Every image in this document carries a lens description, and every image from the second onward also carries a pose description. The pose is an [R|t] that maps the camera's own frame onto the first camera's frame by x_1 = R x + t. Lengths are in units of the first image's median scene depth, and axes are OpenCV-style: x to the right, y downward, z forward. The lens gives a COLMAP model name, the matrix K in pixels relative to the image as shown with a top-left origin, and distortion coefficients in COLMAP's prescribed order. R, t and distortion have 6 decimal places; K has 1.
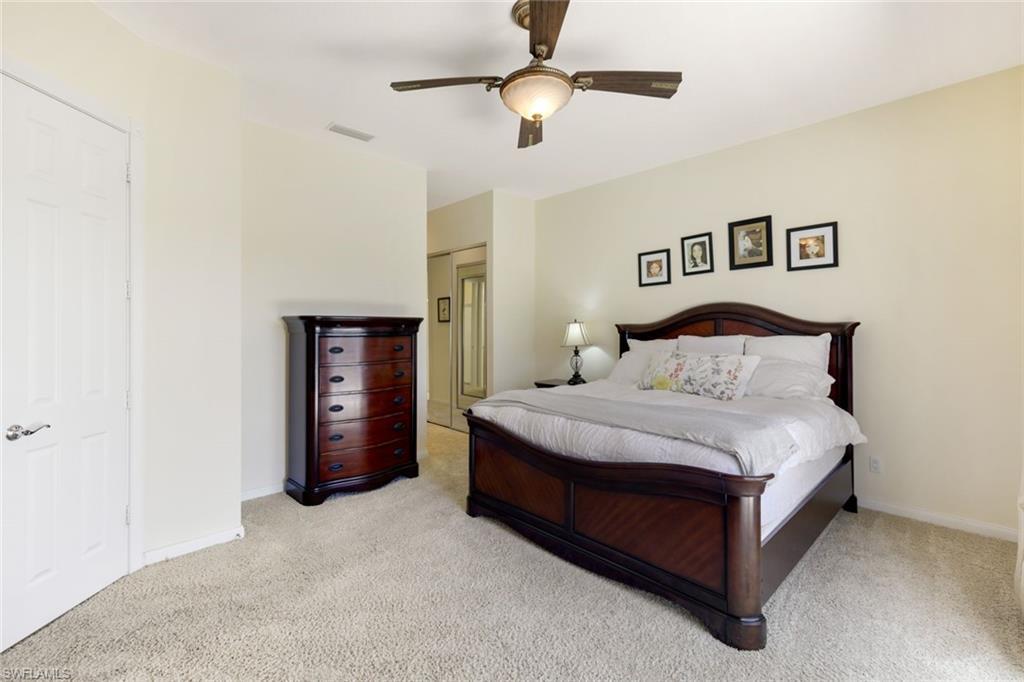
lens RADIAL K [[449.1, 0, 509.0], [0, 449.1, 333.7], [0, 0, 1]] dist [0.001921, -0.000063]
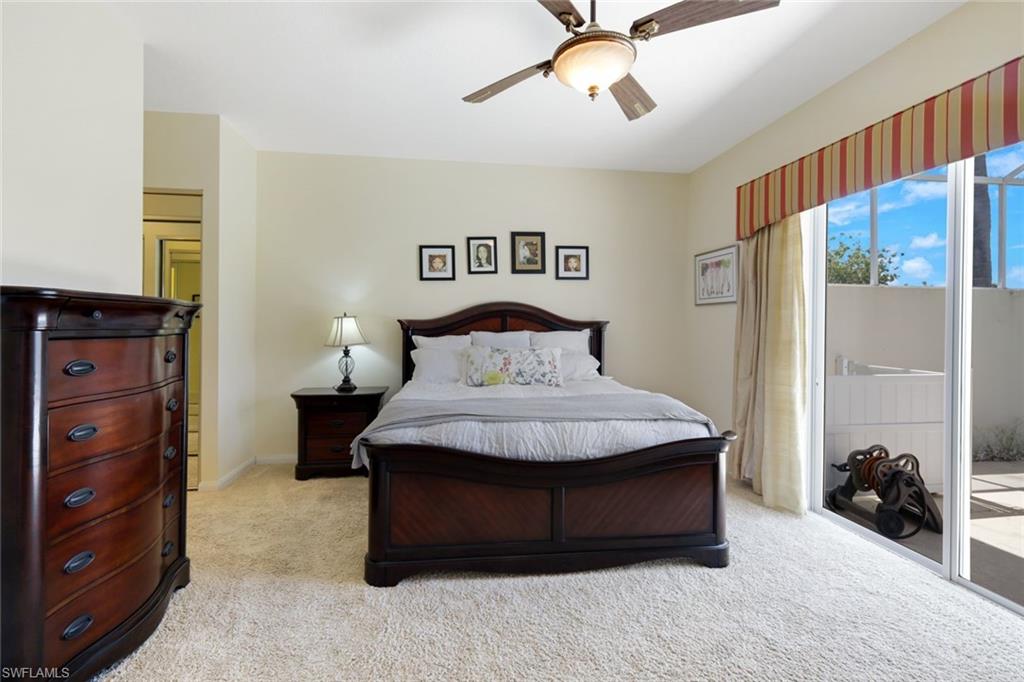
lens RADIAL K [[449.1, 0, 509.0], [0, 449.1, 333.7], [0, 0, 1]] dist [0.001921, -0.000063]
pose [[0.591087, -0.009154, 0.806556, -0.443129], [0.002314, 0.999951, 0.009652, -0.000748], [-0.806604, -0.003839, 0.591079, 0.348249]]
